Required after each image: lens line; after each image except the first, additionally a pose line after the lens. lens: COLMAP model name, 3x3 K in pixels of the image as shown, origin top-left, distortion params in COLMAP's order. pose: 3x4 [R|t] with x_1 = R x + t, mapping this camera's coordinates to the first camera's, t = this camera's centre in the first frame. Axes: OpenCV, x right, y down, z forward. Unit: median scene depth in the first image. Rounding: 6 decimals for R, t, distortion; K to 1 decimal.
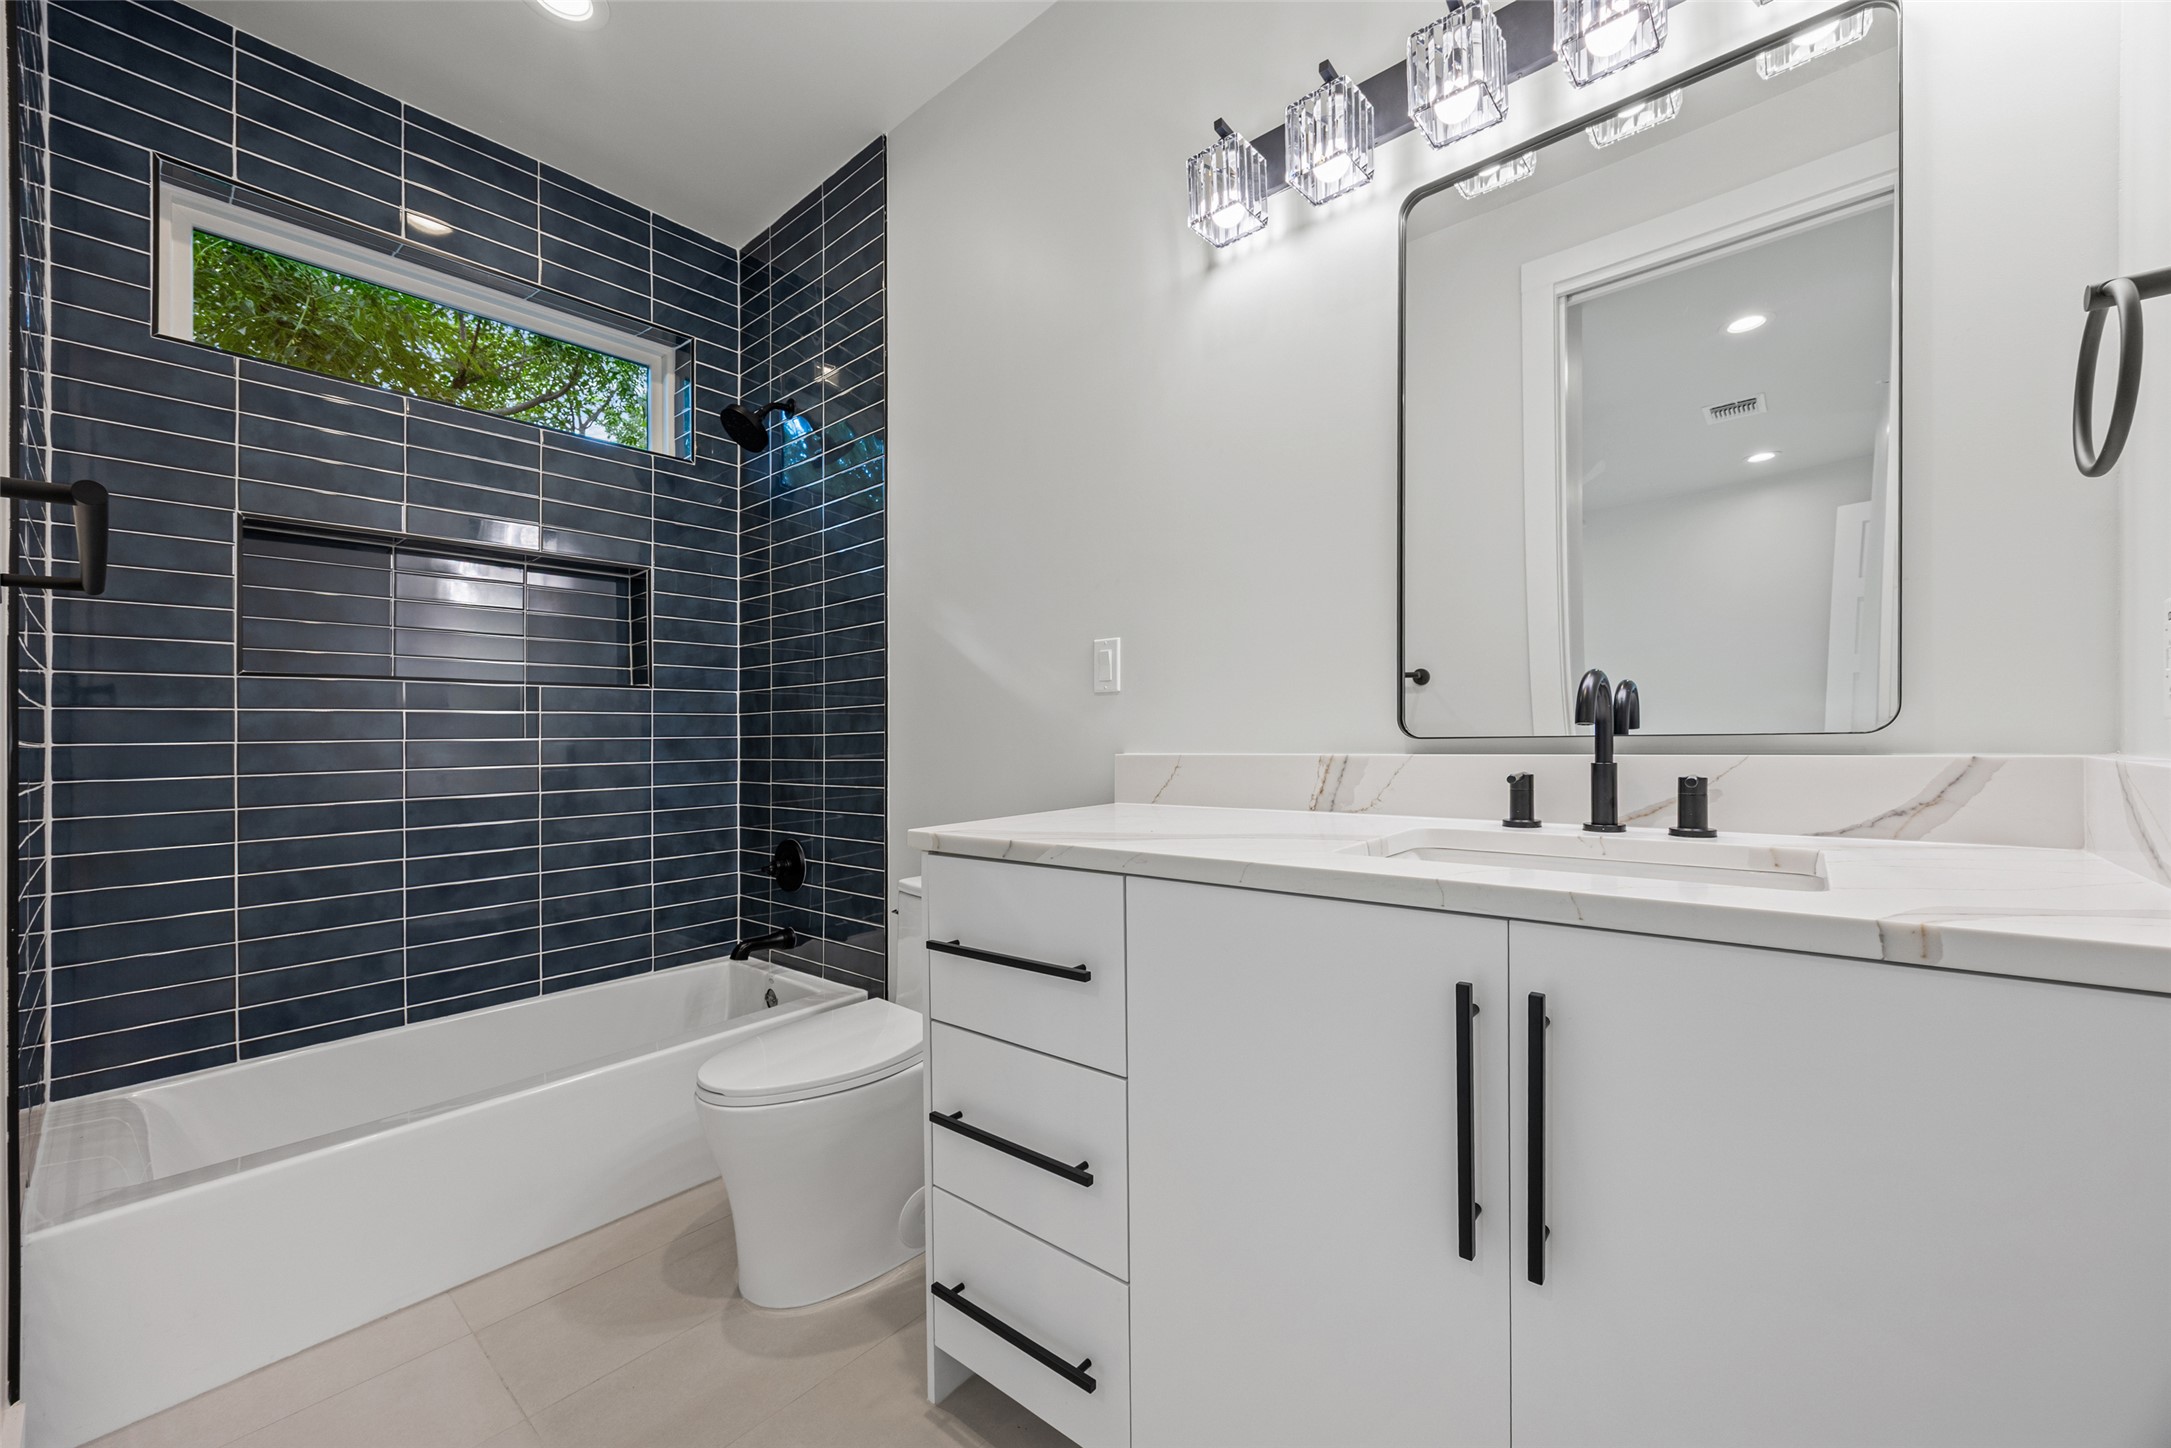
lens RADIAL K [[774.5, 0, 1121.7], [0, 774.5, 734.2], [0, 0, 1]] dist [-0.000691, -0.000028]
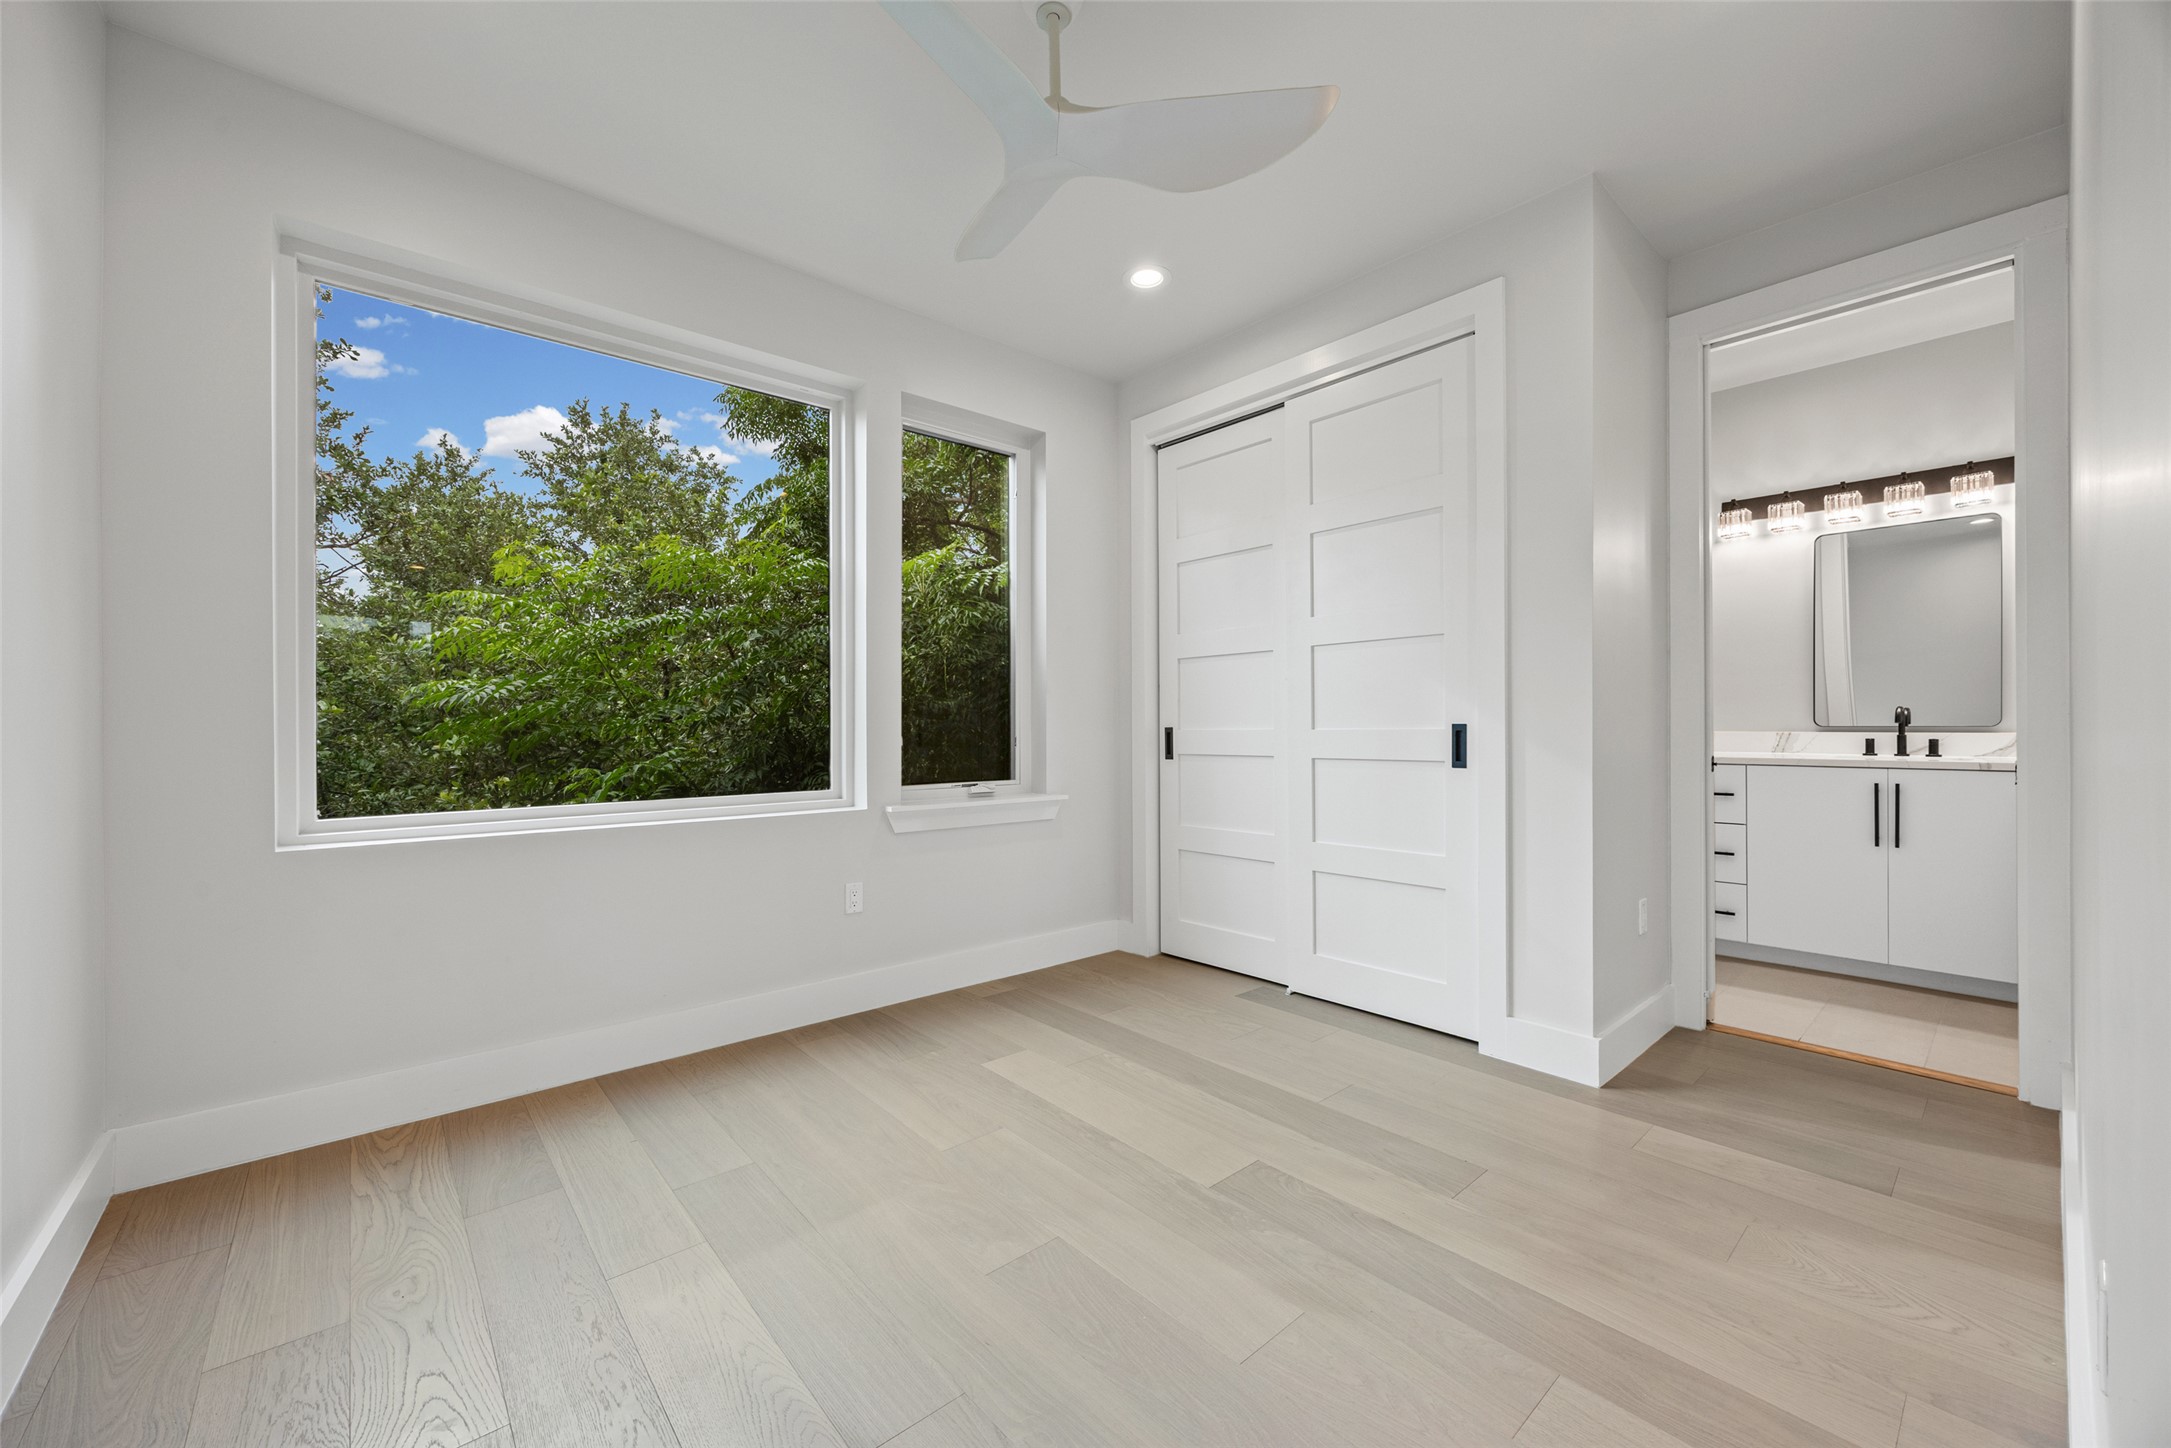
lens RADIAL K [[836.7, 0, 1061.1], [0, 836.7, 716.3], [0, 0, 1]] dist [-0.000276, 0.000085]
pose [[0.990053, 0.009773, -0.140353, -2.336813], [-0.009572, 0.999952, 0.002110, -0.015124], [0.140367, -0.000746, 0.990099, -2.919293]]
